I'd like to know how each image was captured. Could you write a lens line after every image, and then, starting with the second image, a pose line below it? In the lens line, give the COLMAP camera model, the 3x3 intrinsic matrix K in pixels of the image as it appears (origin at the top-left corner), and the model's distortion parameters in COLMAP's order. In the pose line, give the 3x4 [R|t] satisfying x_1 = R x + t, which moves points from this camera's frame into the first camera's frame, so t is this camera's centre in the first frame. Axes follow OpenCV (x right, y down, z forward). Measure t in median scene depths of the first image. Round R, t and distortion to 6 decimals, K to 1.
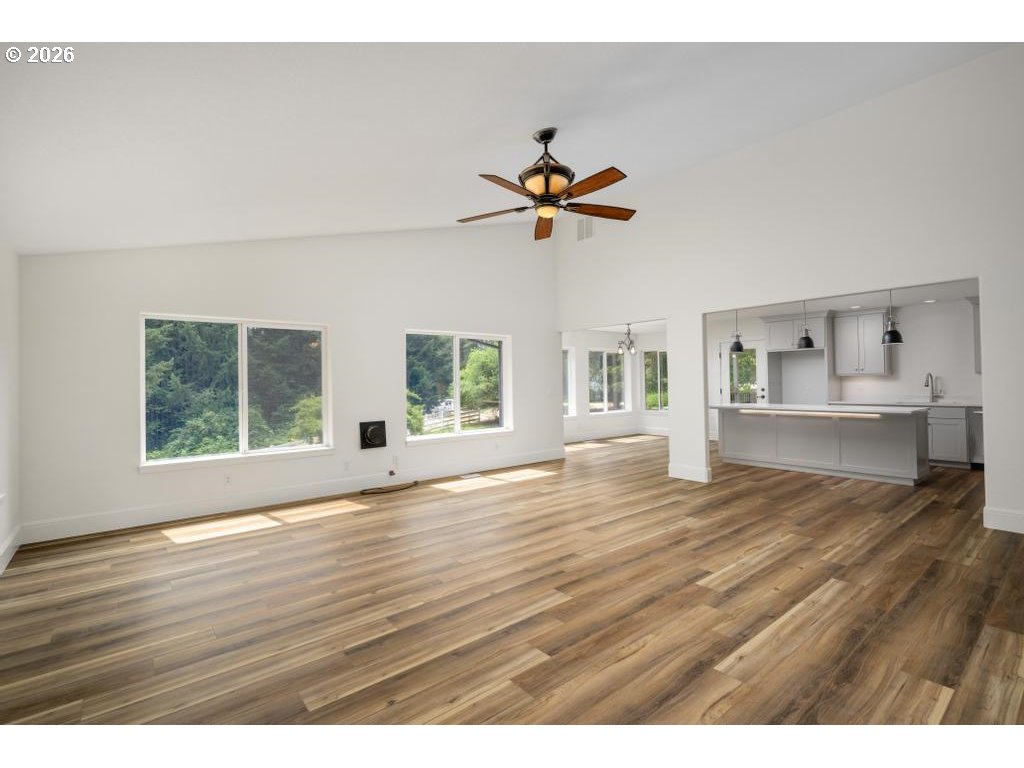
lens RADIAL K [[476.4, 0, 511.5], [0, 476.4, 382.3], [0, 0, 1]] dist [0.002964, 0.000104]
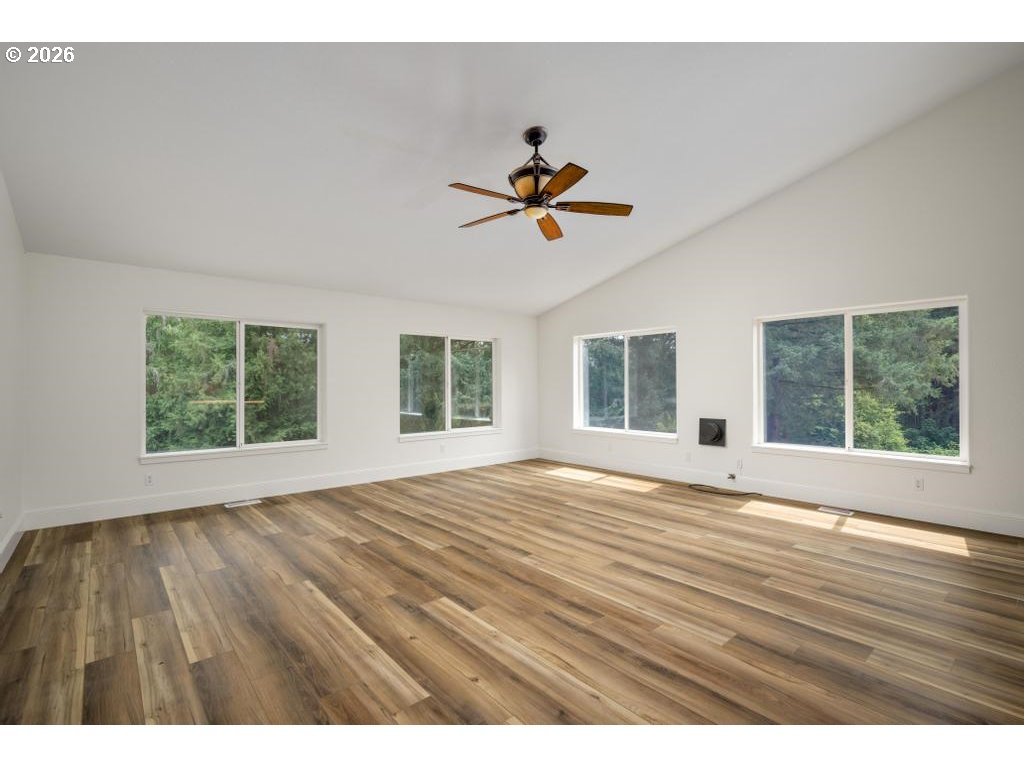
lens RADIAL K [[461.1, 0, 507.6], [0, 461.1, 388.9], [0, 0, 1]] dist [0.001138, -0.000143]
pose [[0.038768, 0.025476, -0.998923, 1.186176], [0.006139, 0.999650, 0.025733, -0.011219], [0.999229, -0.007130, 0.038598, 1.004068]]
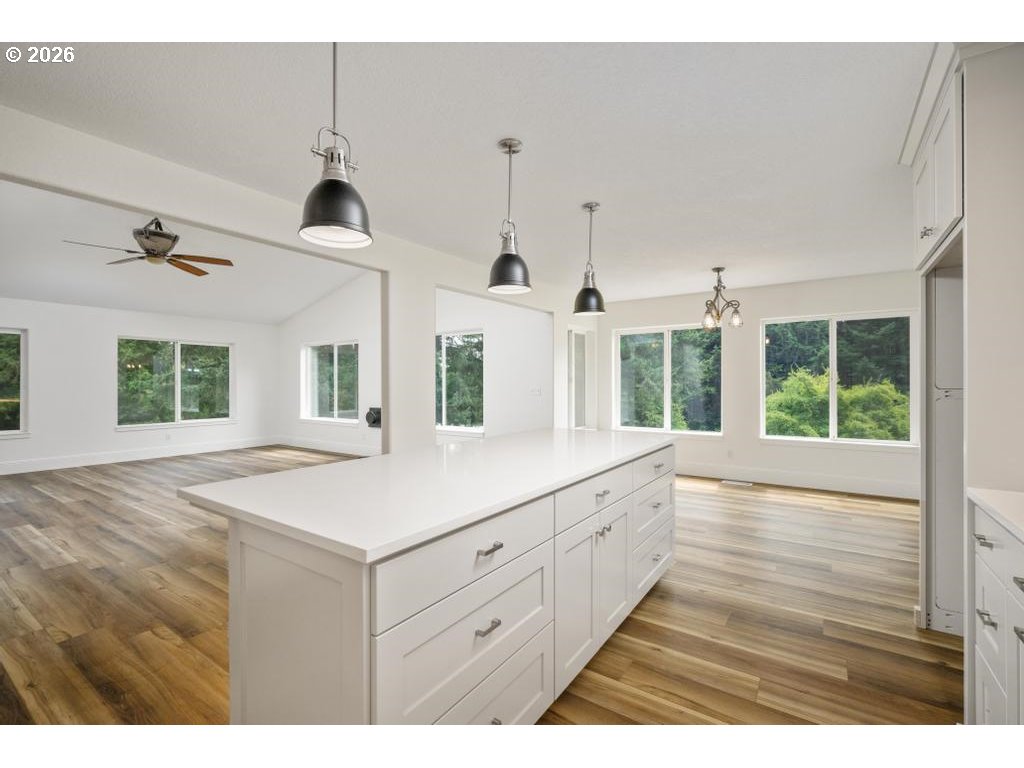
lens RADIAL K [[461.1, 0, 516.9], [0, 461.1, 376.9], [0, 0, 1]] dist [0.001138, -0.000143]
pose [[0.292536, 0.003854, -0.956247, 1.929171], [-0.002987, 0.999991, 0.003116, -0.015428], [0.956250, 0.001945, 0.292545, 1.820963]]
